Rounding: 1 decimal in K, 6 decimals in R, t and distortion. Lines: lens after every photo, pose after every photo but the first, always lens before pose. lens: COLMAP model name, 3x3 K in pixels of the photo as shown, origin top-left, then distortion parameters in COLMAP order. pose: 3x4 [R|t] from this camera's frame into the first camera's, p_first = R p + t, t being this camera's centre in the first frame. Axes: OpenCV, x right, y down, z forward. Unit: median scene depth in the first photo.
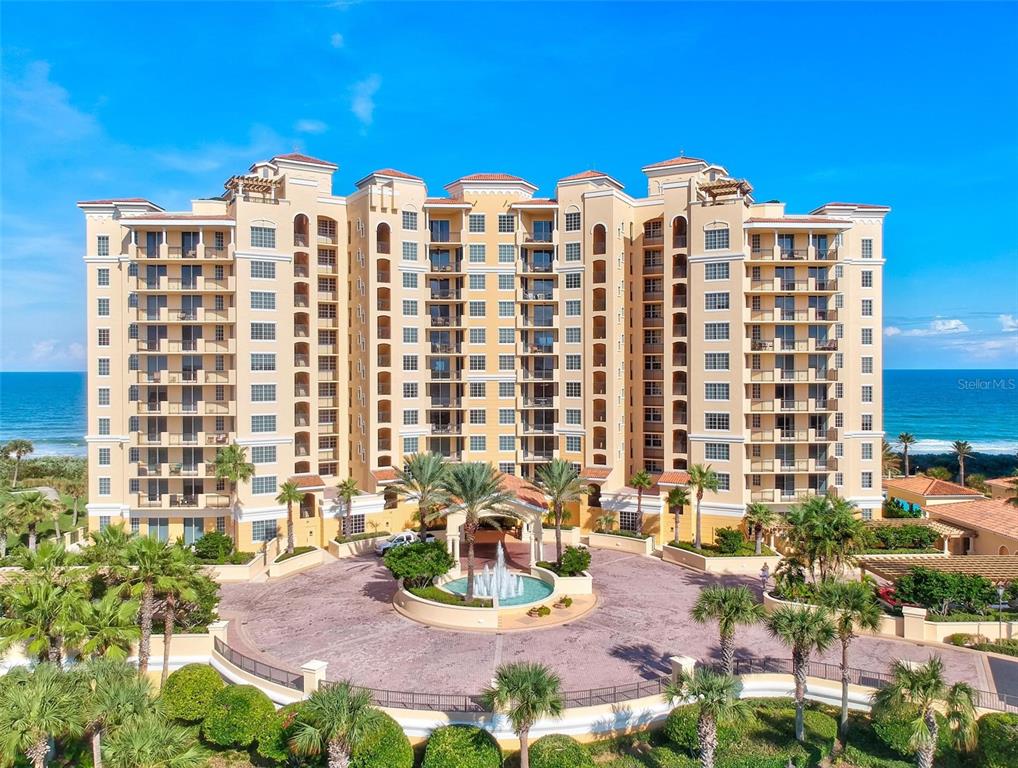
lens RADIAL K [[773.2, 0, 523.8], [0, 773.2, 383.7], [0, 0, 1]] dist [-0.003926, -0.007268]
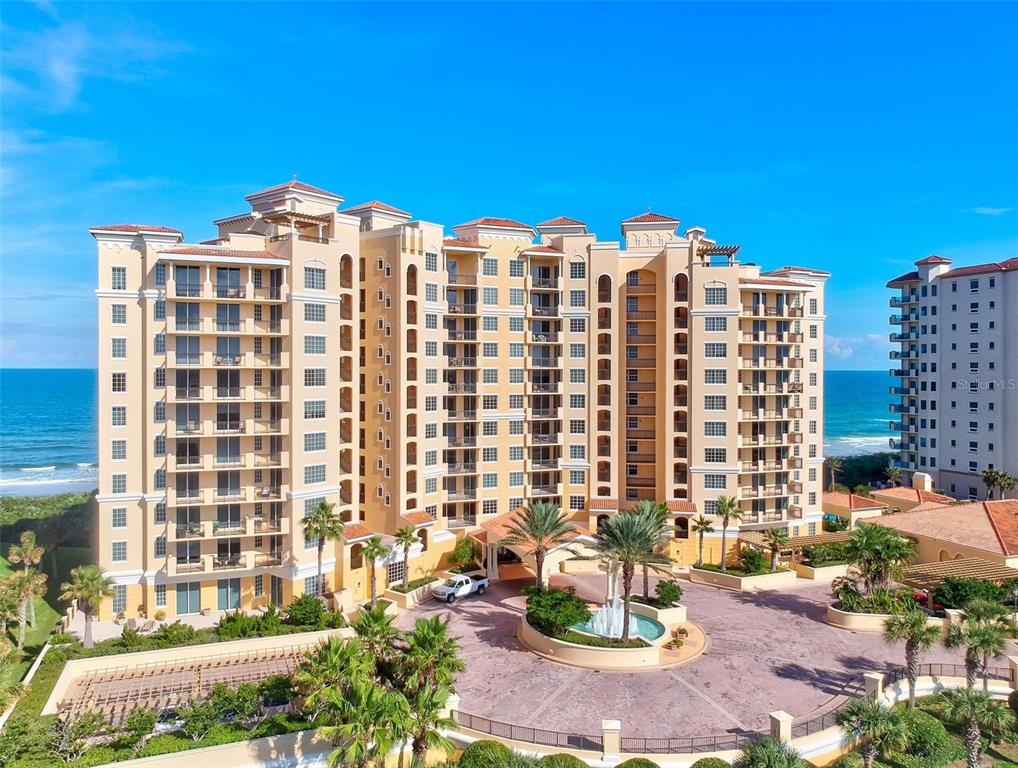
lens RADIAL K [[773.2, 0, 523.8], [0, 773.2, 383.7], [0, 0, 1]] dist [-0.003926, -0.007268]
pose [[0.941976, -0.001048, 0.335680, -0.391653], [0.000141, 0.999996, 0.002726, -0.058977], [-0.335681, -0.002521, 0.941972, 0.016464]]
